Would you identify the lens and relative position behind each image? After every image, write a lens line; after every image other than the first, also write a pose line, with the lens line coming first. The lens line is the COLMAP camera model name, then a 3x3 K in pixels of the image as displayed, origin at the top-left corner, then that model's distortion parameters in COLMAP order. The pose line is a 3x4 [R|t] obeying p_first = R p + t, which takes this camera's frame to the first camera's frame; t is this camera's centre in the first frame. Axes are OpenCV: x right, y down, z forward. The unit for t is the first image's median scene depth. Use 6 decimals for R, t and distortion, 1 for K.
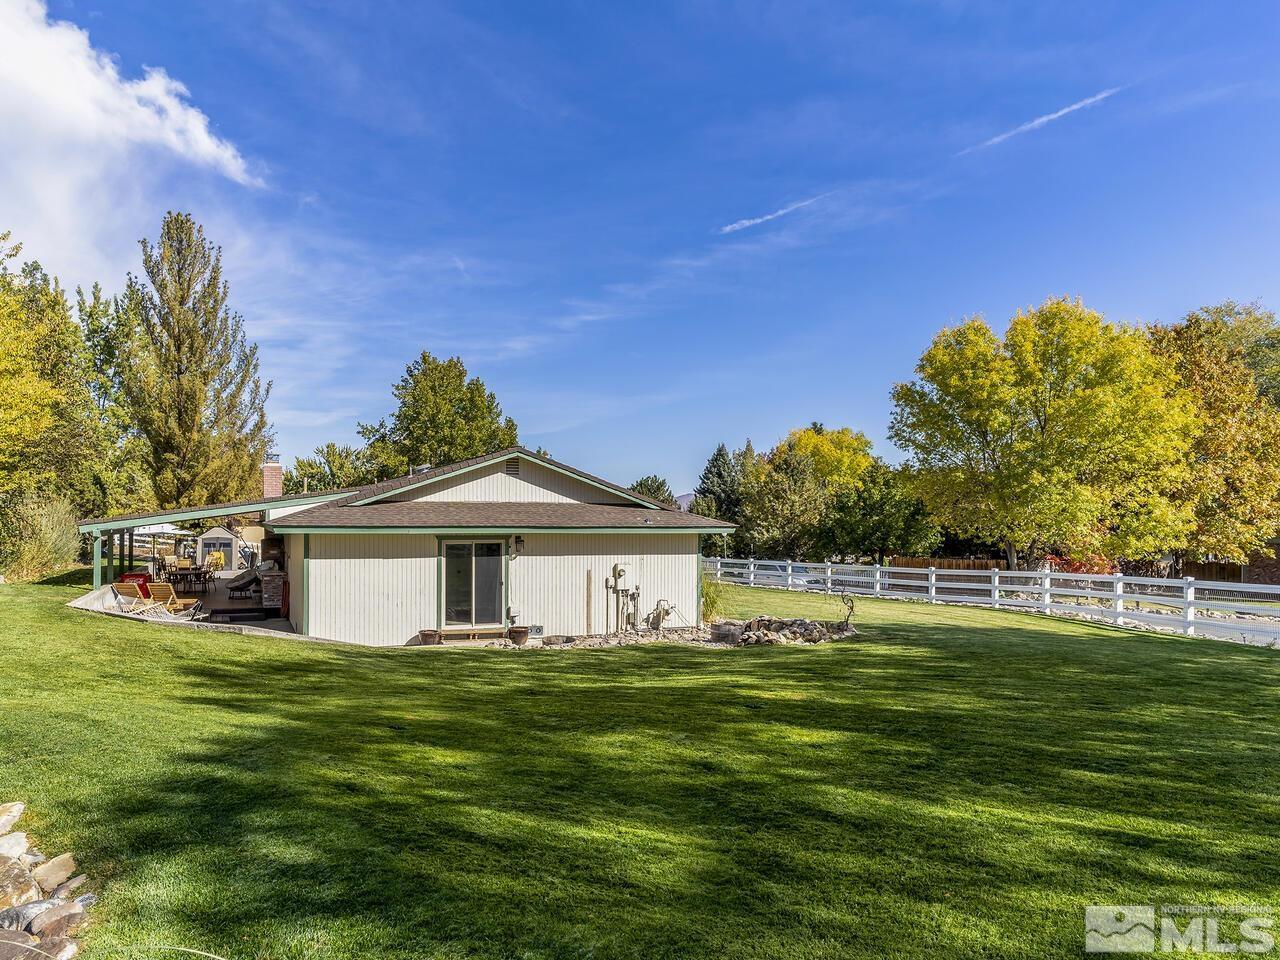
lens RADIAL K [[849.9, 0, 712.6], [0, 849.9, 481.6], [0, 0, 1]] dist [-0.000045, -0.000130]
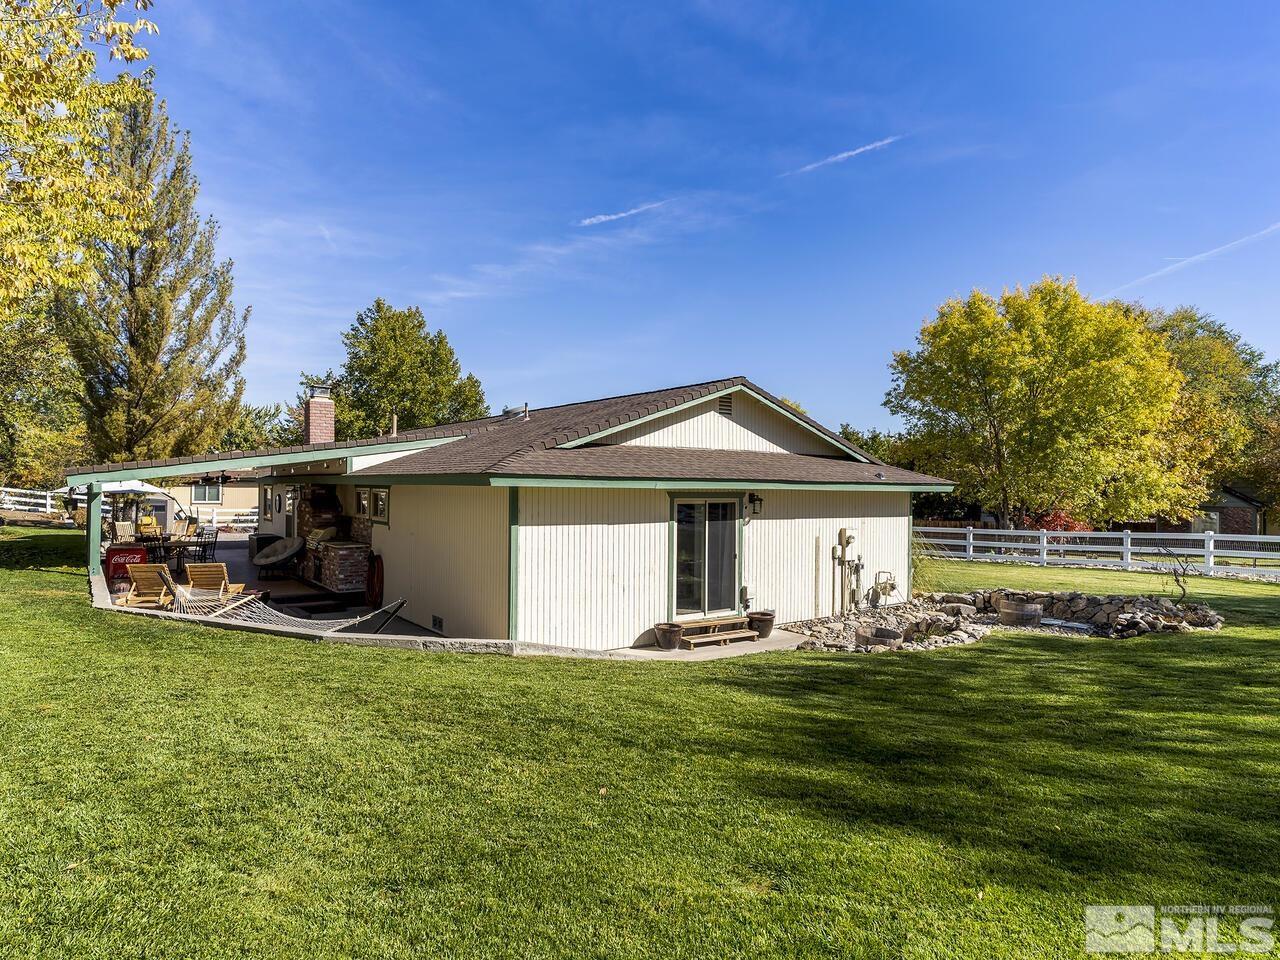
lens RADIAL K [[718.0, 0, 679.0], [0, 718.0, 474.5], [0, 0, 1]] dist [-0.003545, 0.000779]
pose [[0.974825, 0.008989, 0.222789, -0.281353], [-0.014544, 0.999622, 0.023310, 0.021200], [-0.222495, -0.025963, 0.974588, 0.250556]]
